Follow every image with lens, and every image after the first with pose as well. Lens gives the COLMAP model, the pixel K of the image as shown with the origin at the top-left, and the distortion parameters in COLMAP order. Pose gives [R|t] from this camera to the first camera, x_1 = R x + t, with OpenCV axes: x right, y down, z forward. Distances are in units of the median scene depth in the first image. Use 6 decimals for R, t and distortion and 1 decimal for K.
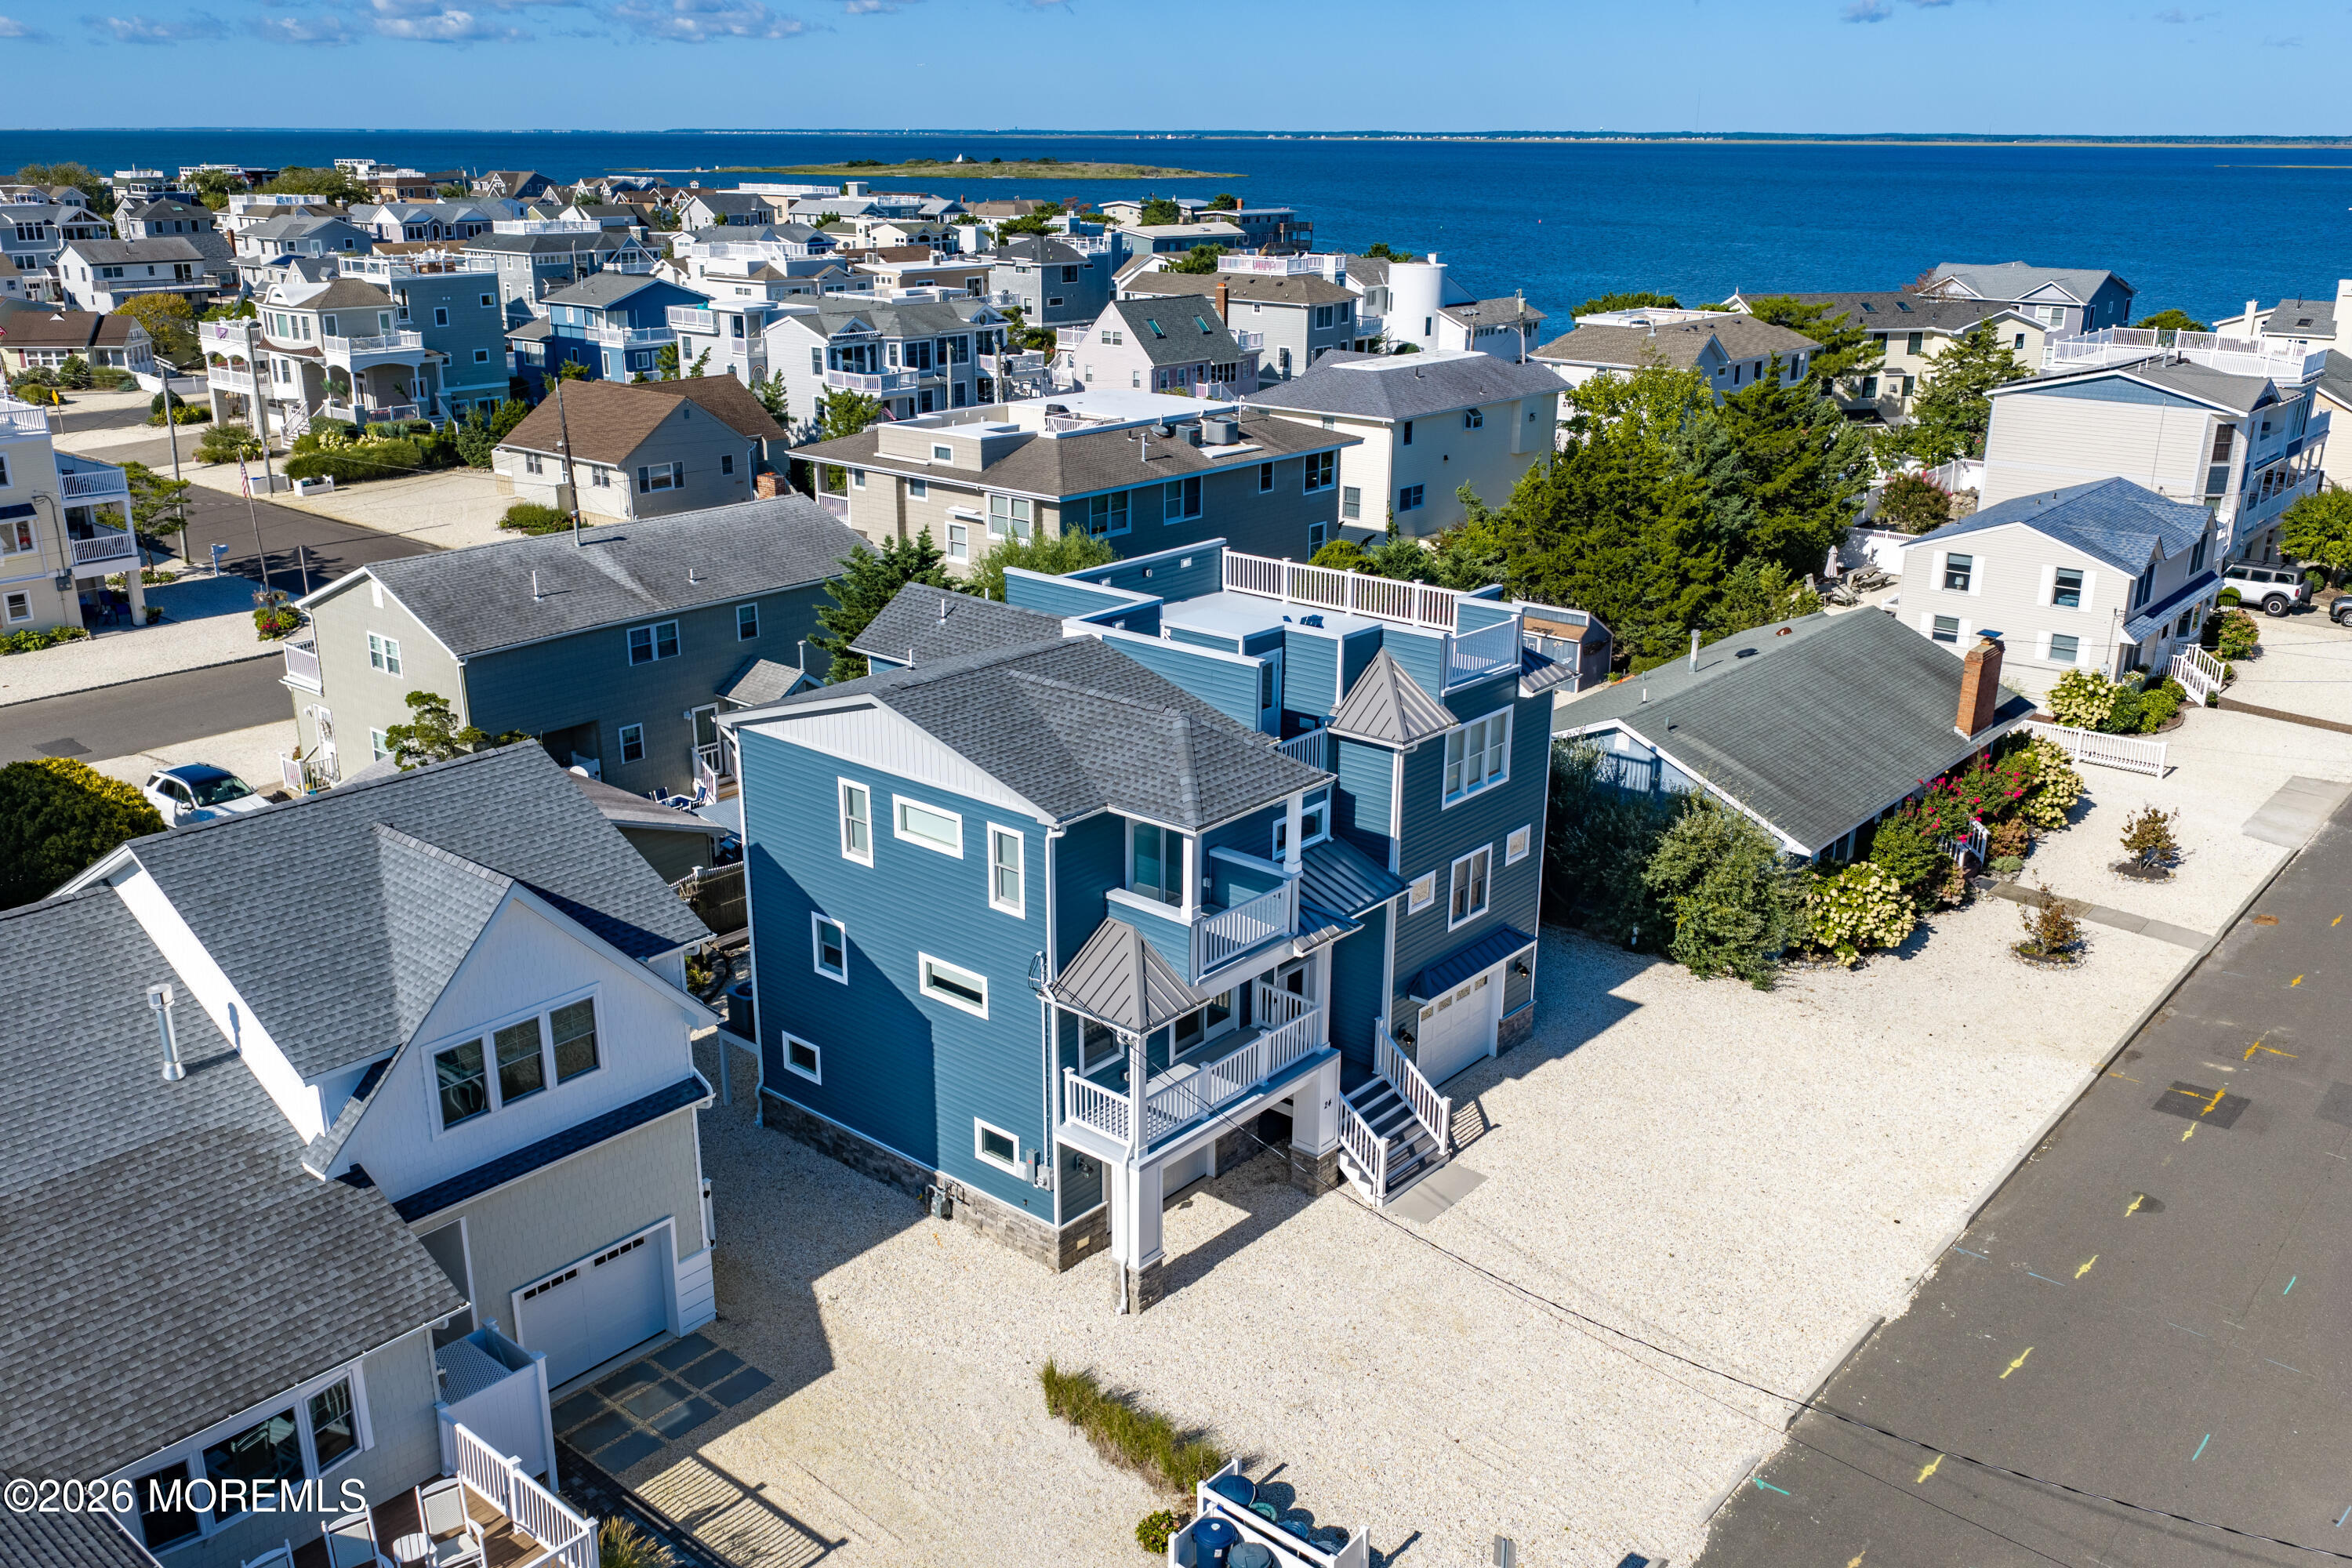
lens RADIAL K [[1952.7, 0, 1176.0], [0, 1952.7, 784.0], [0, 0, 1]] dist [0.008275, -0.019819]
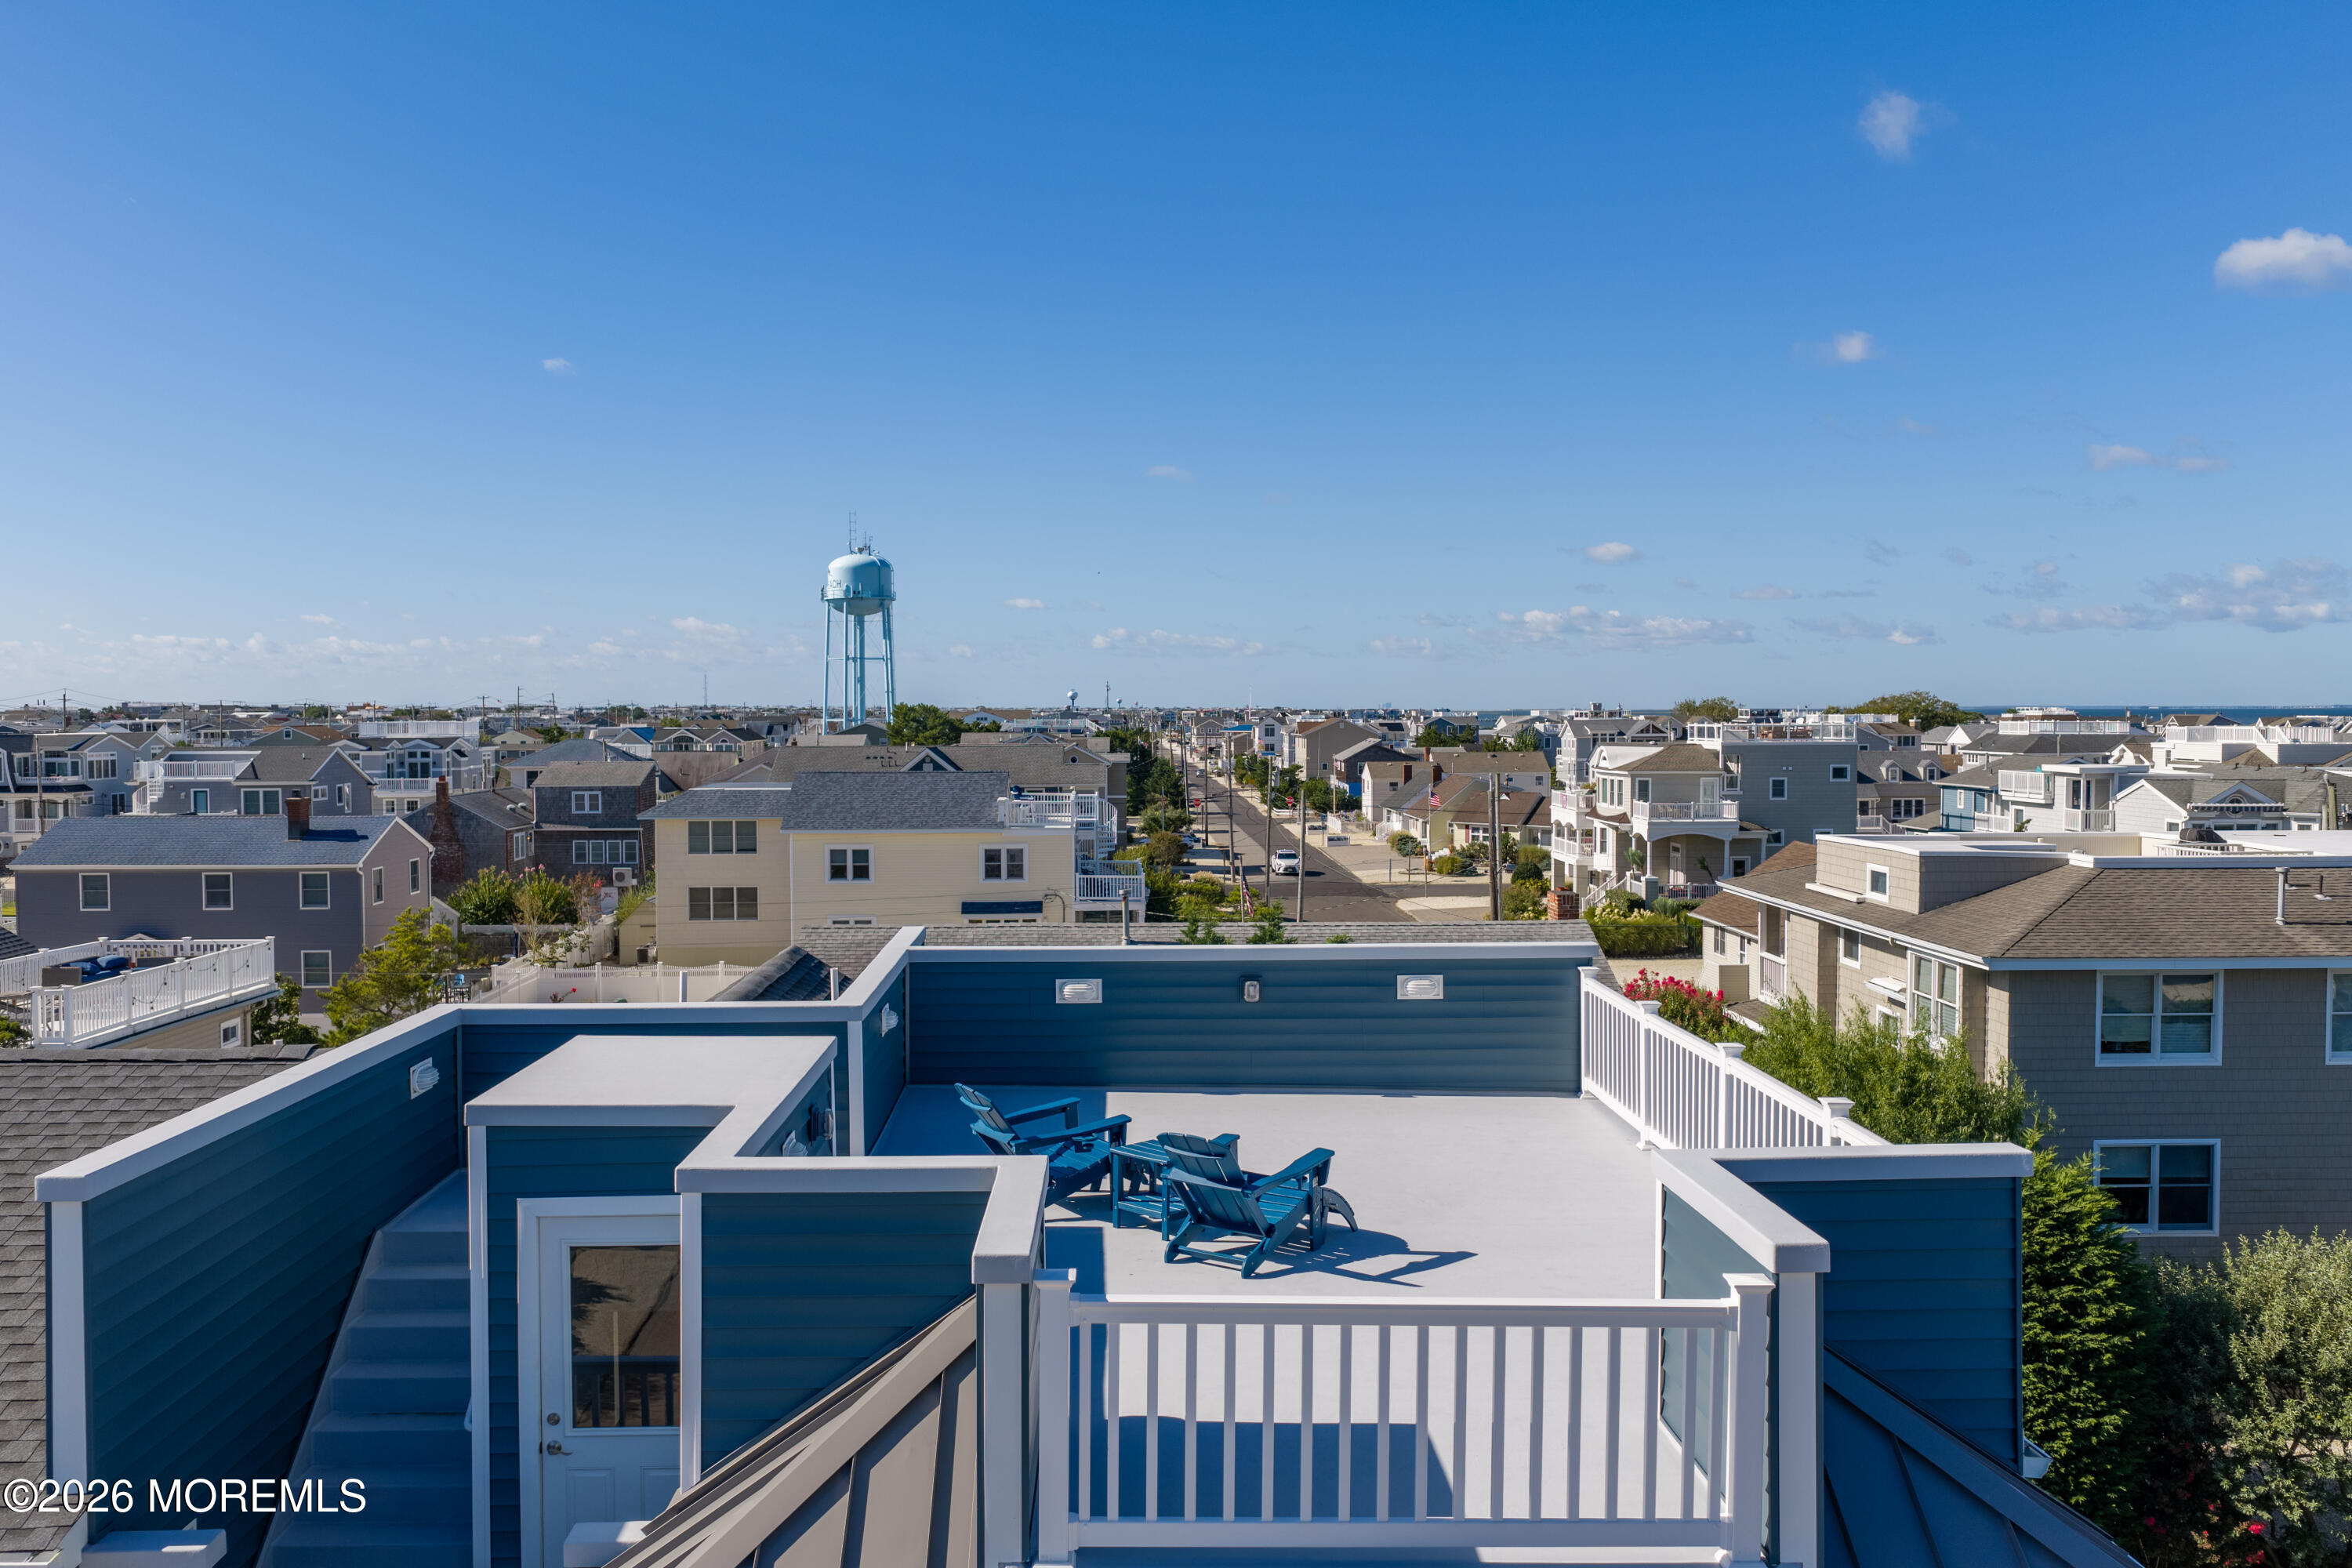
lens RADIAL K [[1975.2, 0, 1176.0], [0, 1975.2, 784.0], [0, 0, 1]] dist [0.007253, -0.011044]
pose [[0.673406, 0.020825, -0.738980, 0.124646], [-0.227572, 0.956903, -0.180412, -0.039463], [0.703374, 0.289662, 0.649123, 0.386038]]
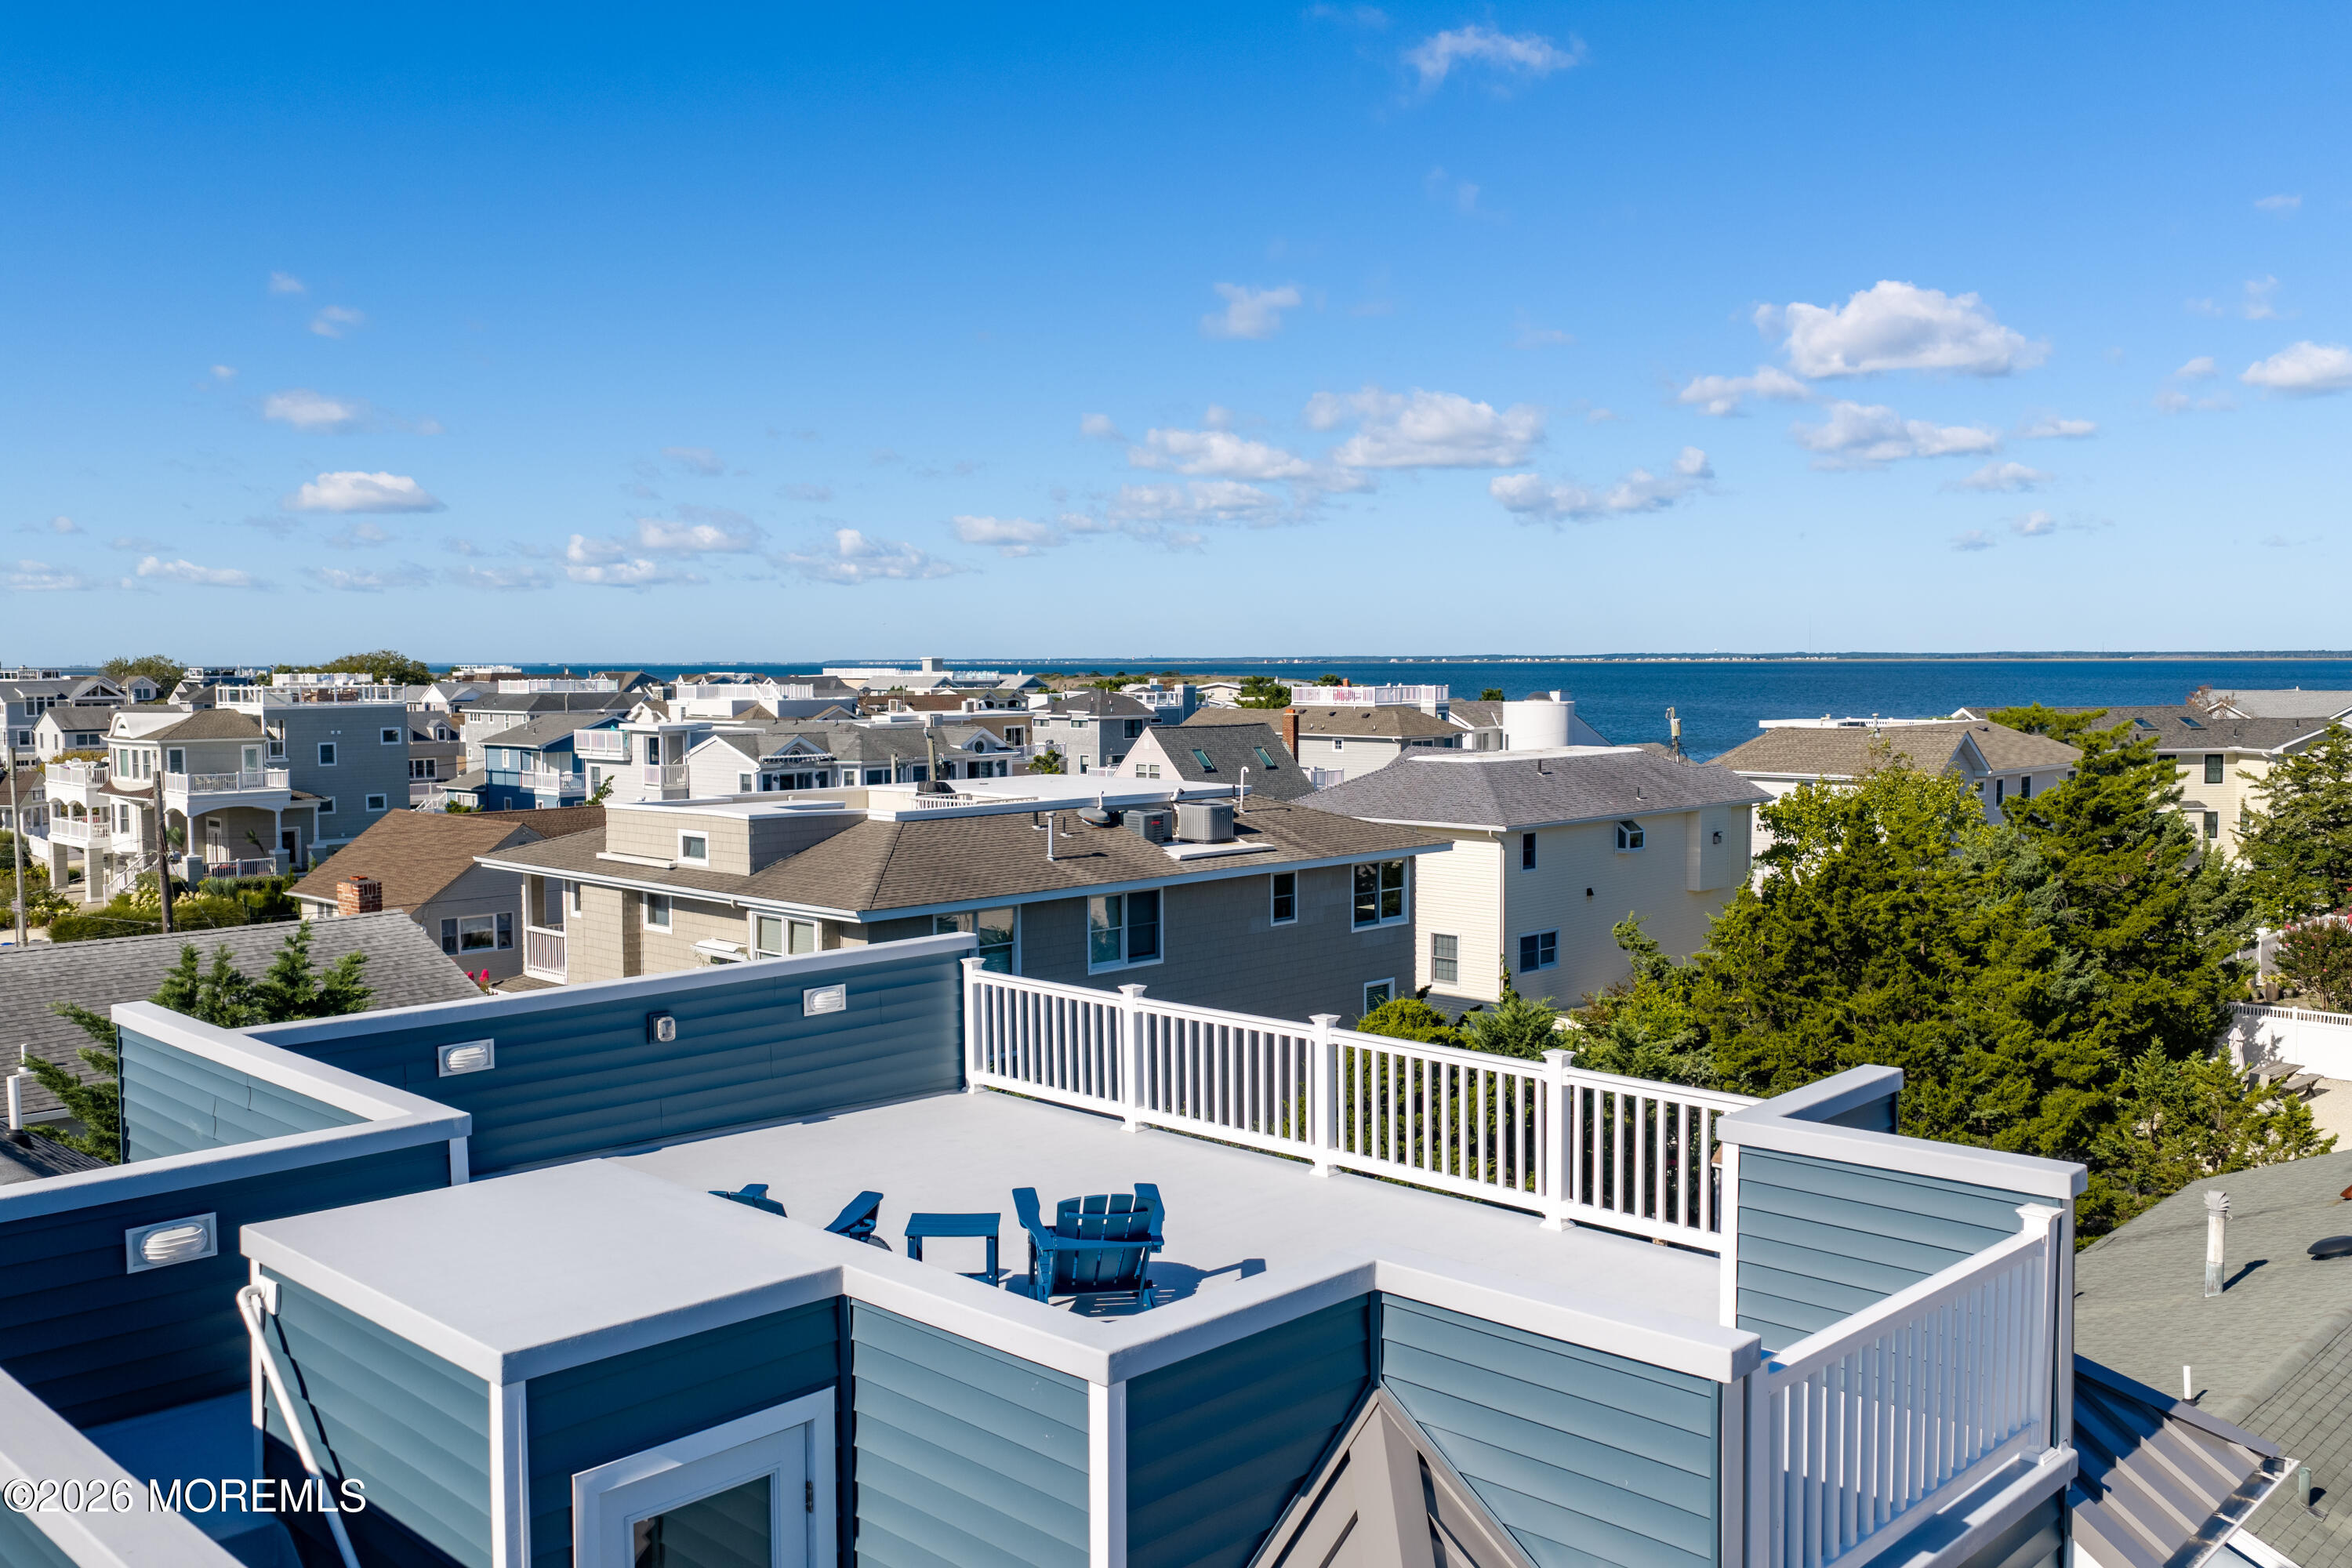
lens RADIAL K [[1945.8, 0, 1178.0], [0, 1945.8, 805.4], [0, 0, 1]] dist [0.045176, -0.101589]
pose [[0.997899, -0.004991, -0.064594, 0.044291], [-0.010988, 0.969545, -0.244666, -0.035329], [0.063848, 0.244862, 0.967453, 0.363130]]
